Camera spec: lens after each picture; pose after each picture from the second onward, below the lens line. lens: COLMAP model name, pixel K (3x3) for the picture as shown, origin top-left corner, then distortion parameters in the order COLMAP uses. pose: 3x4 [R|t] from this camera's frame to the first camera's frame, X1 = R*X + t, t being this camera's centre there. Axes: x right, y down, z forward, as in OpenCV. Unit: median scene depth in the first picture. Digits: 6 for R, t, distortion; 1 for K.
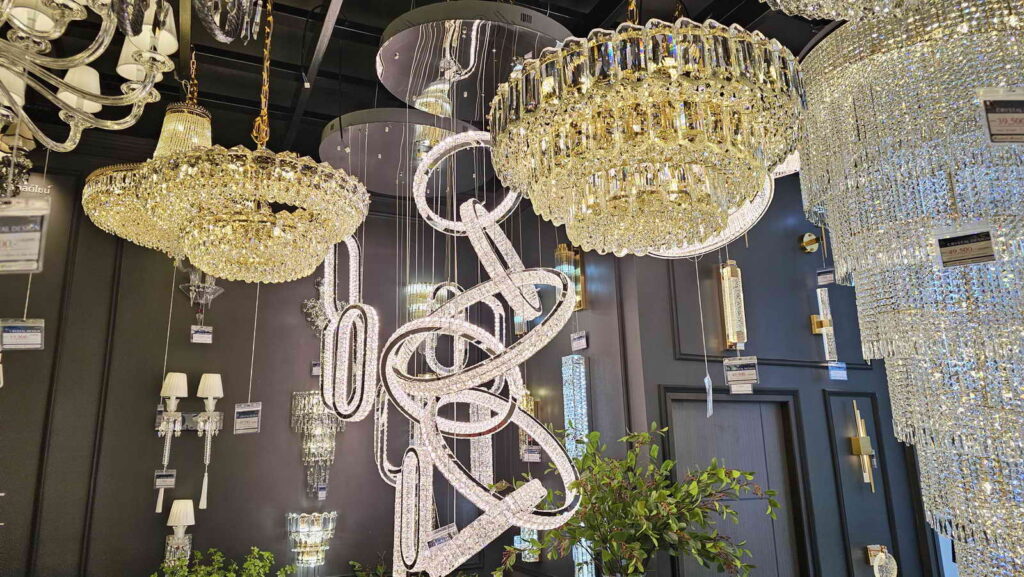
lens RADIAL K [[709.1, 0, 515.4], [0, 709.1, 289.5], [0, 0, 1]] dist [0.029716, -0.001677]
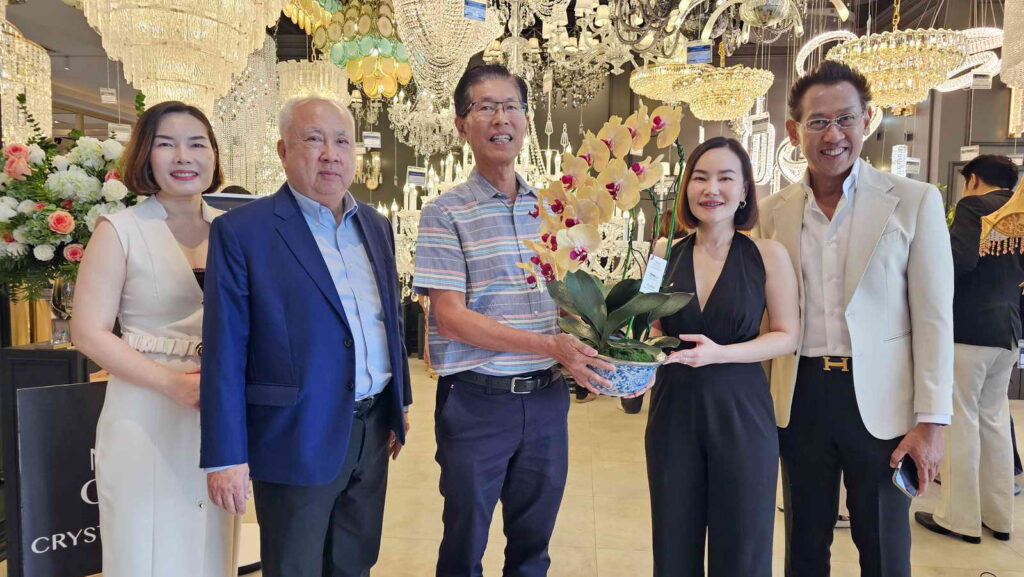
lens RADIAL K [[680.7, 0, 521.4], [0, 680.7, 289.4], [0, 0, 1]] dist [0.023571, -0.002815]
pose [[0.864551, 0.069883, -0.497663, 0.137760], [0.082908, 0.956881, 0.278397, -0.102799], [0.495659, -0.281948, 0.821479, -0.827004]]
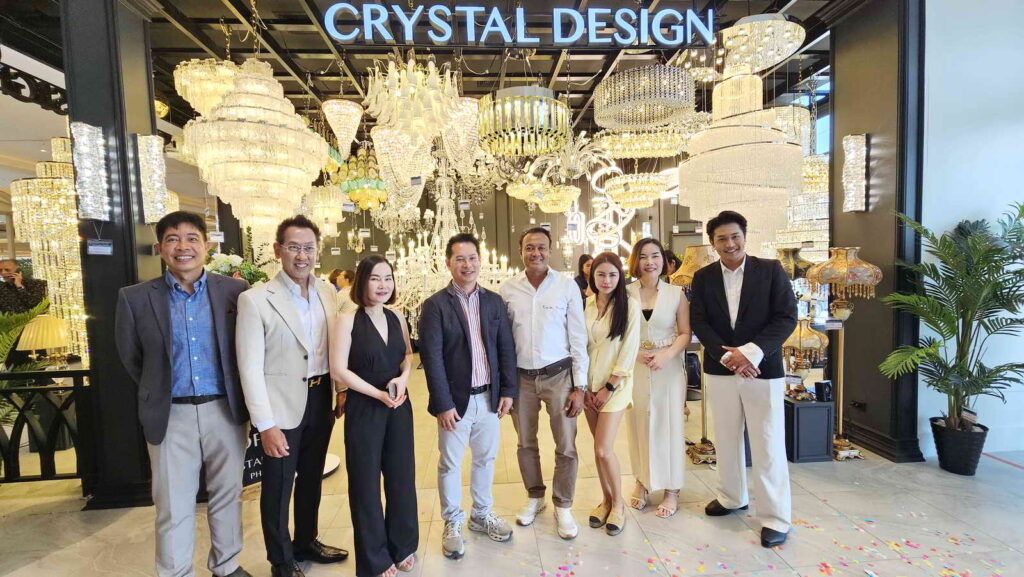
lens RADIAL K [[414.8, 0, 511.6], [0, 414.8, 290.5], [0, 0, 1]] dist [-0.000671, 0.000221]
pose [[0.934116, 0.013630, -0.356709, 0.185280], [0.091365, 0.956857, 0.275820, -0.181492], [0.345079, -0.290238, 0.892570, -0.944329]]
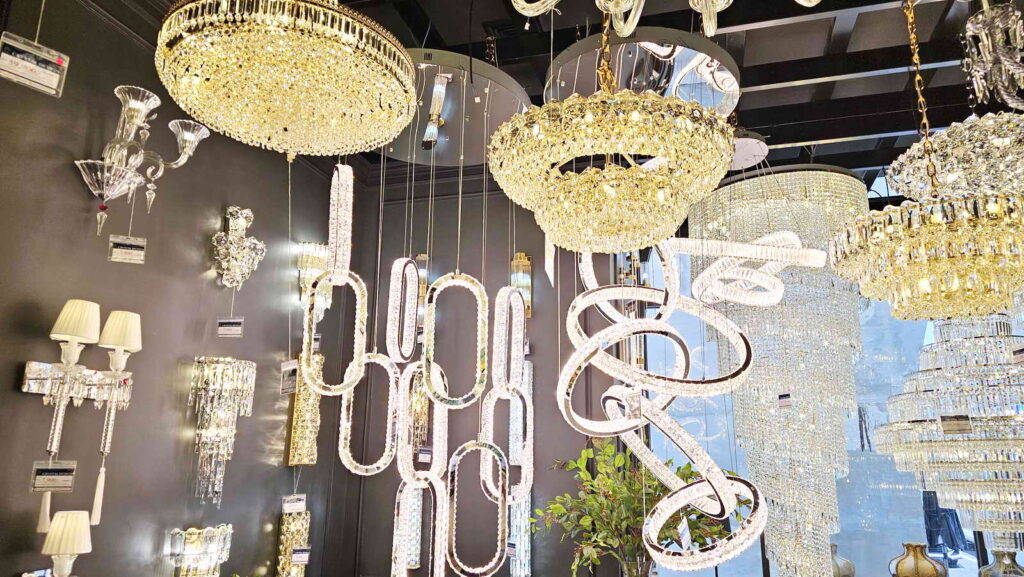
lens RADIAL K [[709.1, 0, 515.4], [0, 709.1, 289.5], [0, 0, 1]] dist [0.029716, -0.001677]
pose [[0.665101, 0.203712, 0.718430, -0.692133], [-0.197414, 0.975810, -0.093932, 0.095169], [-0.720186, -0.079354, 0.689228, 0.331012]]
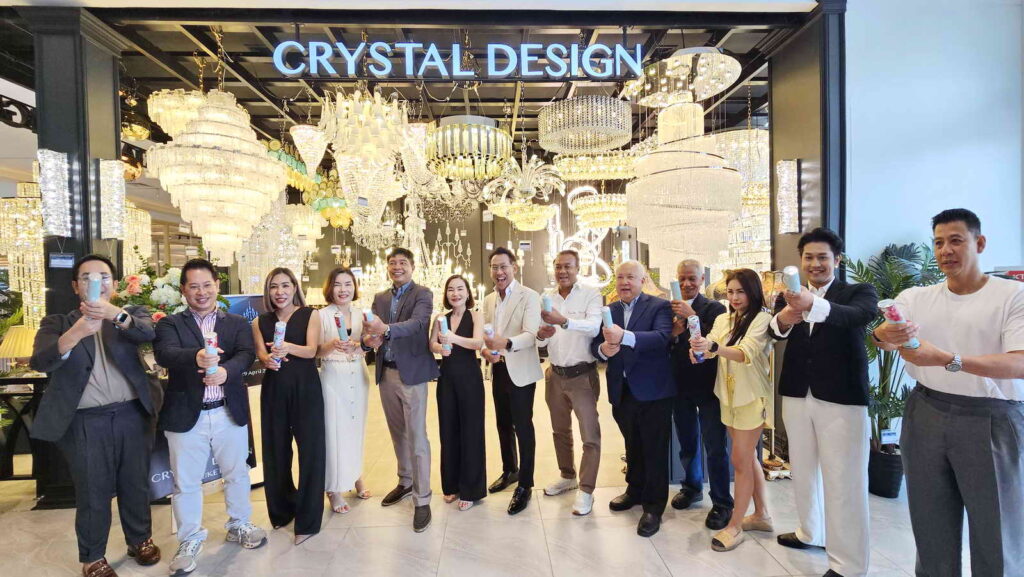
lens RADIAL K [[417.4, 0, 512.7], [0, 417.4, 289.7], [0, 0, 1]] dist [-0.000337, -0.000440]
pose [[0.924009, 0.011633, -0.382193, 0.333302], [0.085924, 0.967657, 0.237187, -0.183585], [0.372590, -0.252003, 0.893124, -0.924121]]
